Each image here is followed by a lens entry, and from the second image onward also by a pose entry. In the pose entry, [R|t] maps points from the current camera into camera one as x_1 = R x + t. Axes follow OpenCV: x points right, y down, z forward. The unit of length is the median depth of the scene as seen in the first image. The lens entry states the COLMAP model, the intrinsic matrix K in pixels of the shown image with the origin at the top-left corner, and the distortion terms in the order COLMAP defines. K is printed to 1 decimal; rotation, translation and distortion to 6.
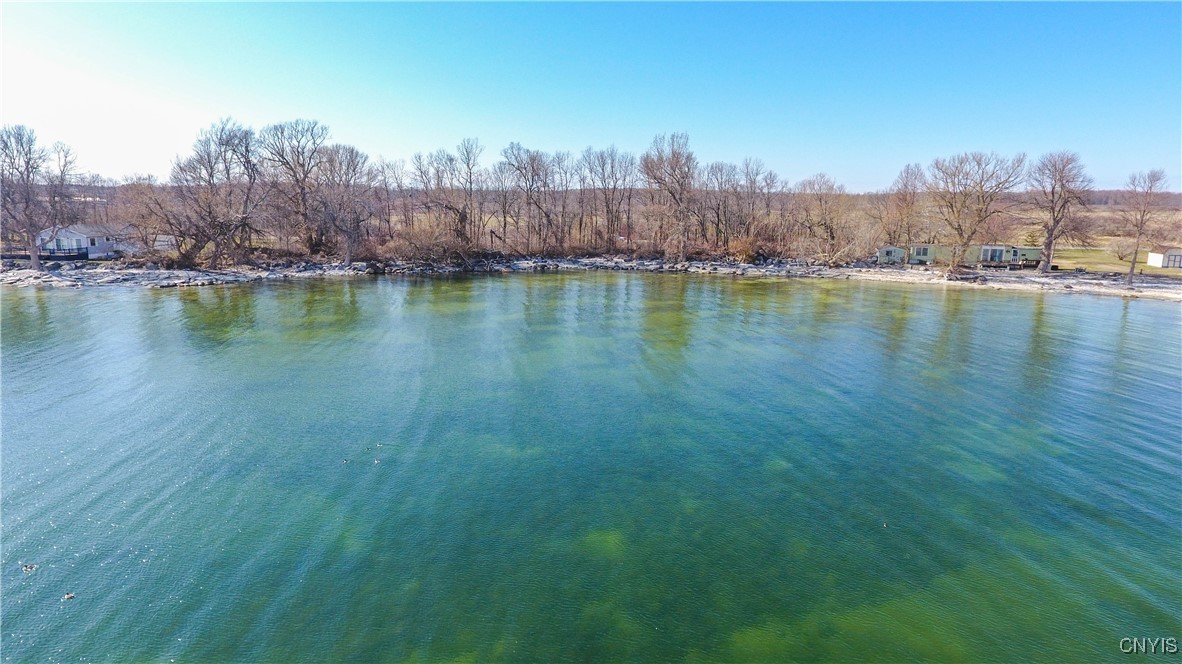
lens RADIAL K [[687.0, 0, 587.2], [0, 687.0, 328.1], [0, 0, 1]] dist [0.002004, 0.001639]
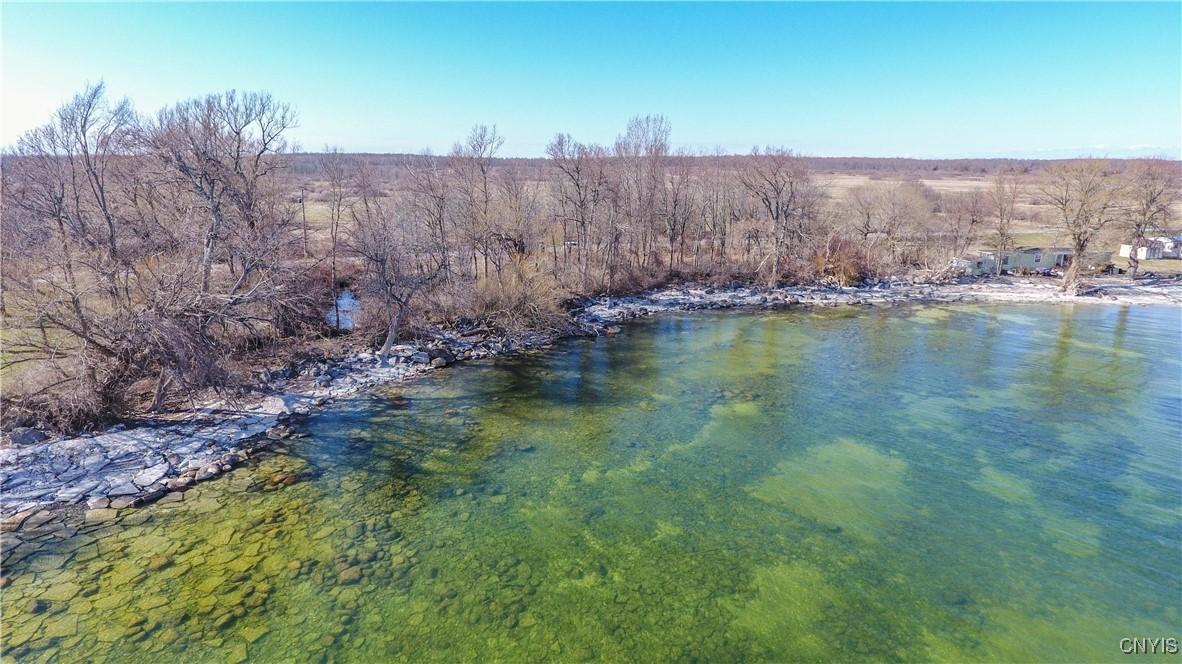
lens RADIAL K [[685.0, 0, 586.6], [0, 685.0, 327.5], [0, 0, 1]] dist [0.001942, 0.001521]
pose [[0.906466, -0.105635, 0.408852, -0.402120], [0.083853, 0.993953, 0.070896, -0.131753], [-0.413869, -0.029981, 0.909843, 0.384354]]
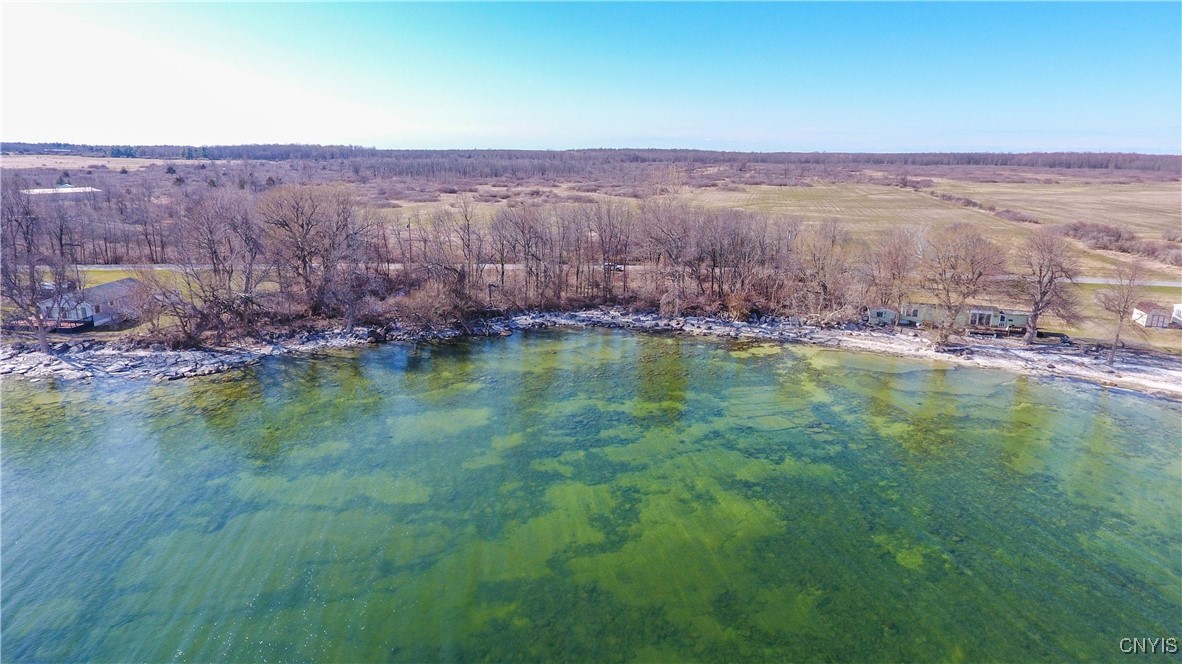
lens RADIAL K [[687.0, 0, 587.2], [0, 687.0, 328.1], [0, 0, 1]] dist [0.002004, 0.001639]
pose [[0.999988, -0.000462, 0.004811, -0.000450], [0.000134, 0.997680, 0.068077, -0.155900], [-0.004832, -0.068076, 0.997668, -0.017424]]
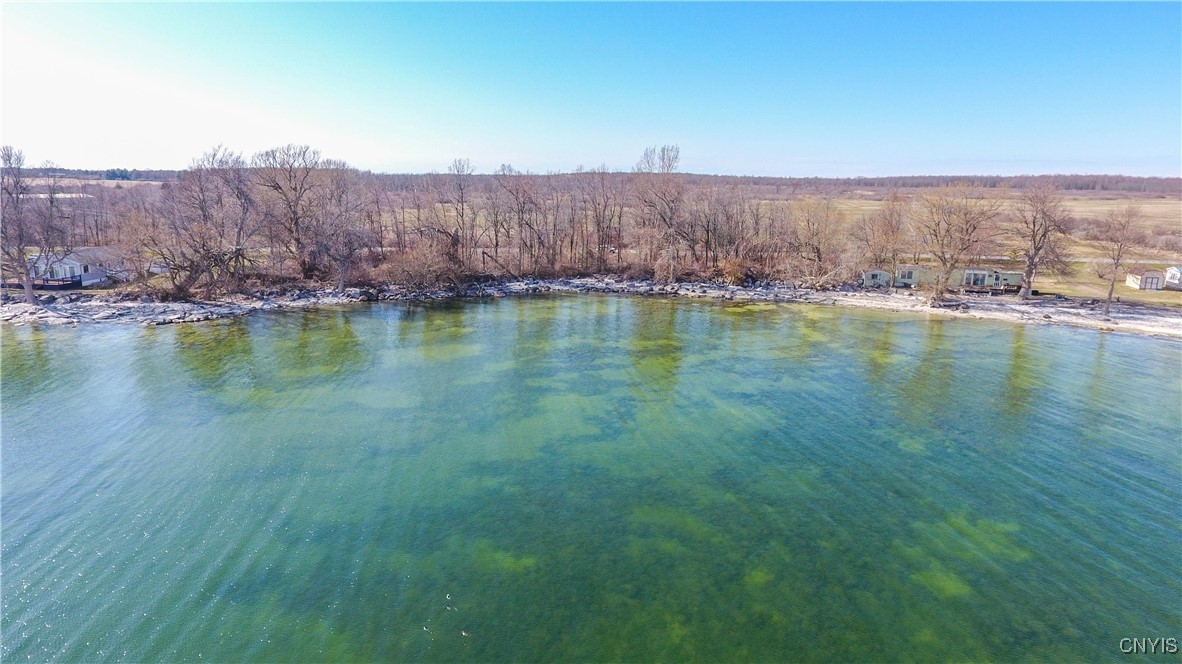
lens RADIAL K [[687.0, 0, 587.2], [0, 687.0, 328.1], [0, 0, 1]] dist [0.002004, 0.001639]
pose [[0.999913, -0.003071, 0.012848, -0.000209], [0.002720, 0.999625, 0.027265, -0.060490], [-0.012927, -0.027227, 0.999546, -0.014562]]
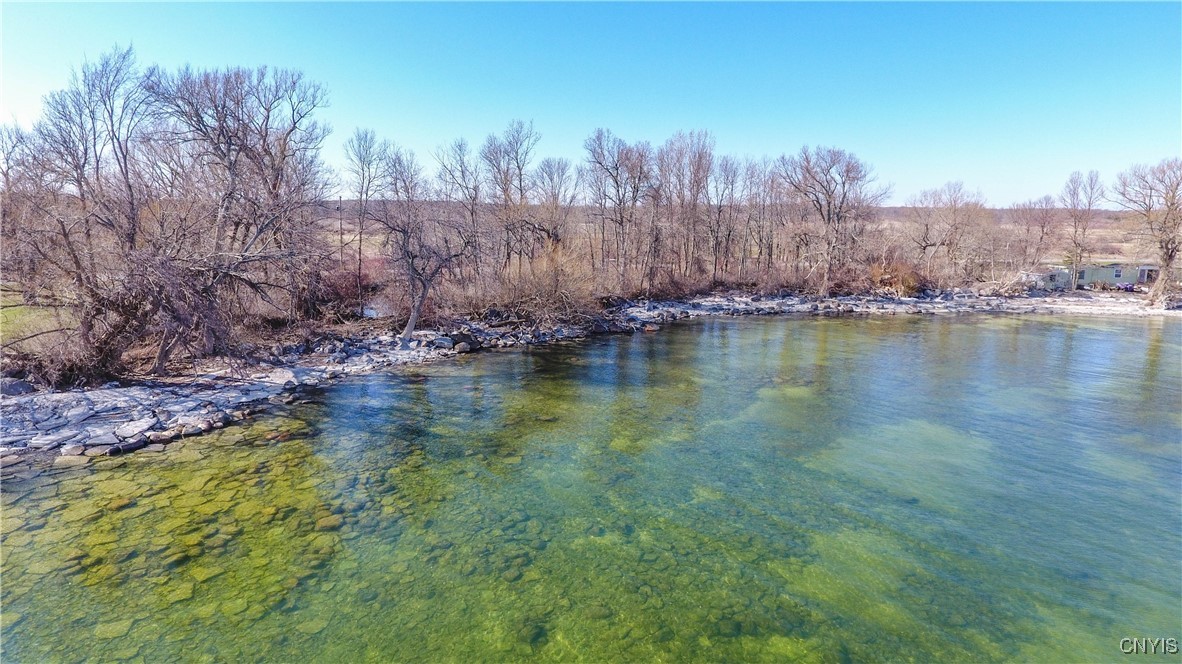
lens RADIAL K [[687.0, 0, 587.2], [0, 687.0, 328.1], [0, 0, 1]] dist [0.002004, 0.001639]
pose [[0.931587, -0.063040, 0.358009, -0.384744], [0.069514, 0.997567, -0.005227, -0.081585], [-0.356809, 0.029756, 0.933703, 0.417190]]
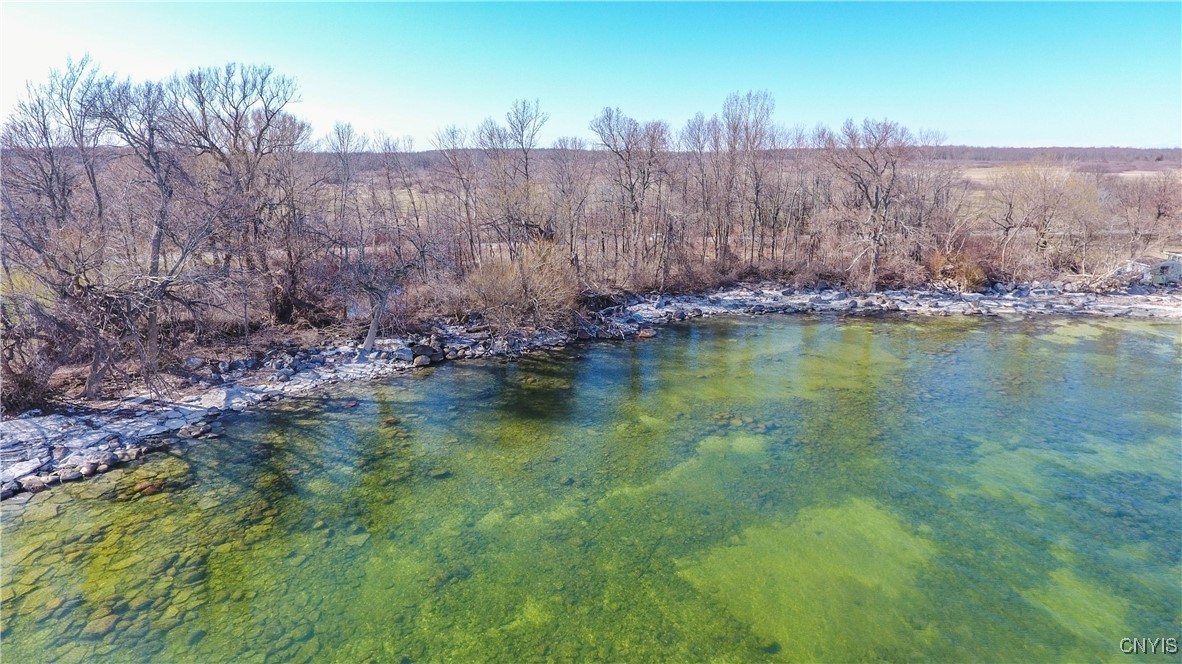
lens RADIAL K [[694.2, 0, 586.4], [0, 694.2, 322.2], [0, 0, 1]] dist [0.002384, 0.000950]
pose [[0.976868, -0.062966, 0.204361, -0.276026], [0.053084, 0.997157, 0.053487, -0.122760], [-0.207148, -0.041402, 0.977433, 0.423566]]
